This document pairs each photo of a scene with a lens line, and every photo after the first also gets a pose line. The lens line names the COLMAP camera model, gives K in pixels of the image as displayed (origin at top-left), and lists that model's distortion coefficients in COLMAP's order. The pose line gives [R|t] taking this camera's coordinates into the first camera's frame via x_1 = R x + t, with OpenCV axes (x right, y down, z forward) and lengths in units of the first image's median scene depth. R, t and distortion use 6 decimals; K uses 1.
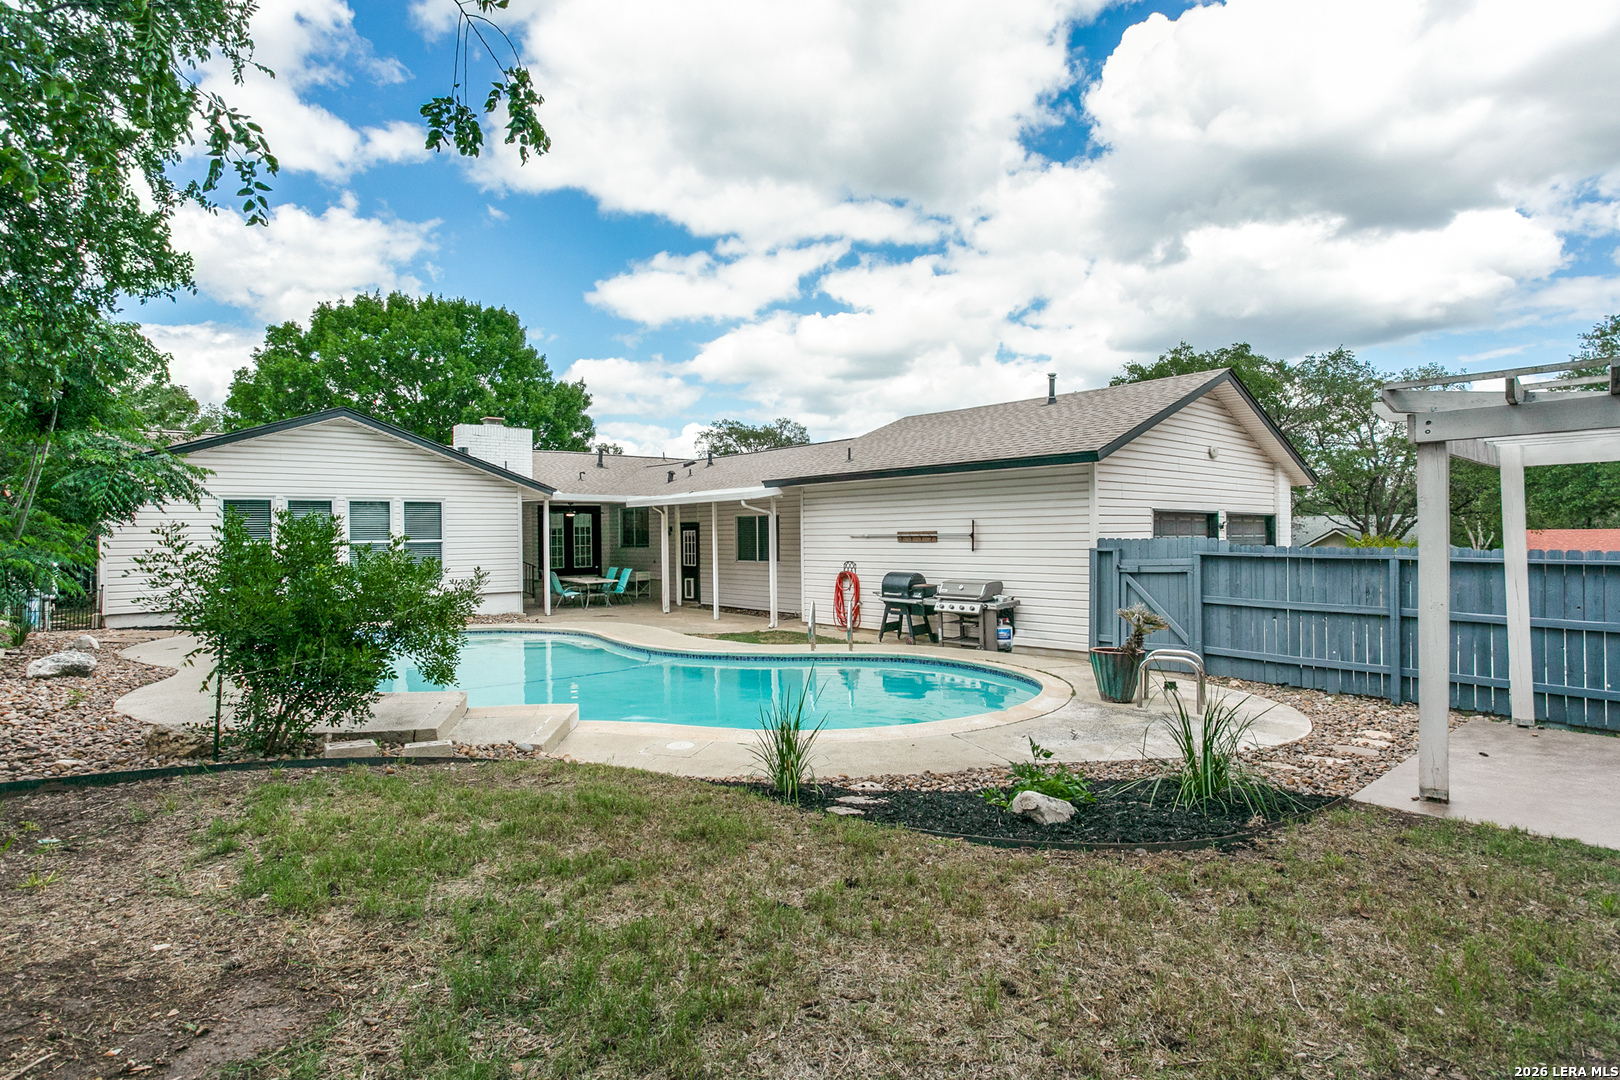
lens RADIAL K [[822.4, 0, 811.2], [0, 822.4, 542.7], [0, 0, 1]] dist [-0.007029, 0.003960]
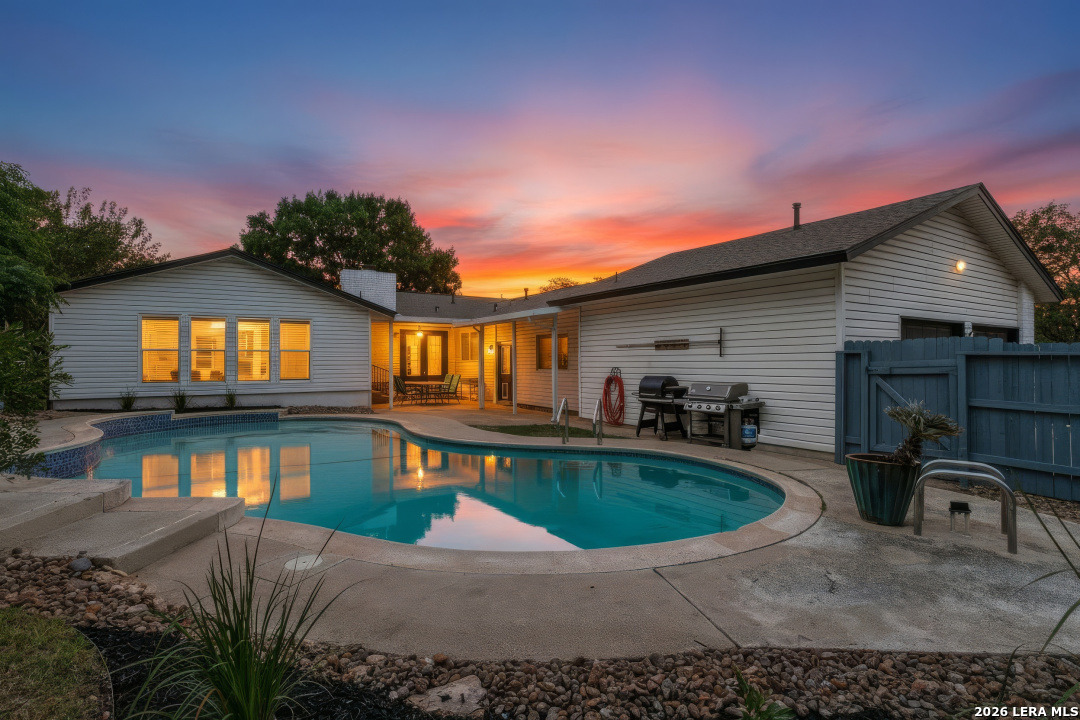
lens RADIAL K [[548.3, 0, 539.3], [0, 548.3, 357.4], [0, 0, 1]] dist [-0.007029, 0.003960]
pose [[0.988193, 0.008211, -0.152994, 0.069801], [-0.010607, 0.999834, -0.014847, 0.025093], [0.152847, 0.016295, 0.988116, 0.241158]]
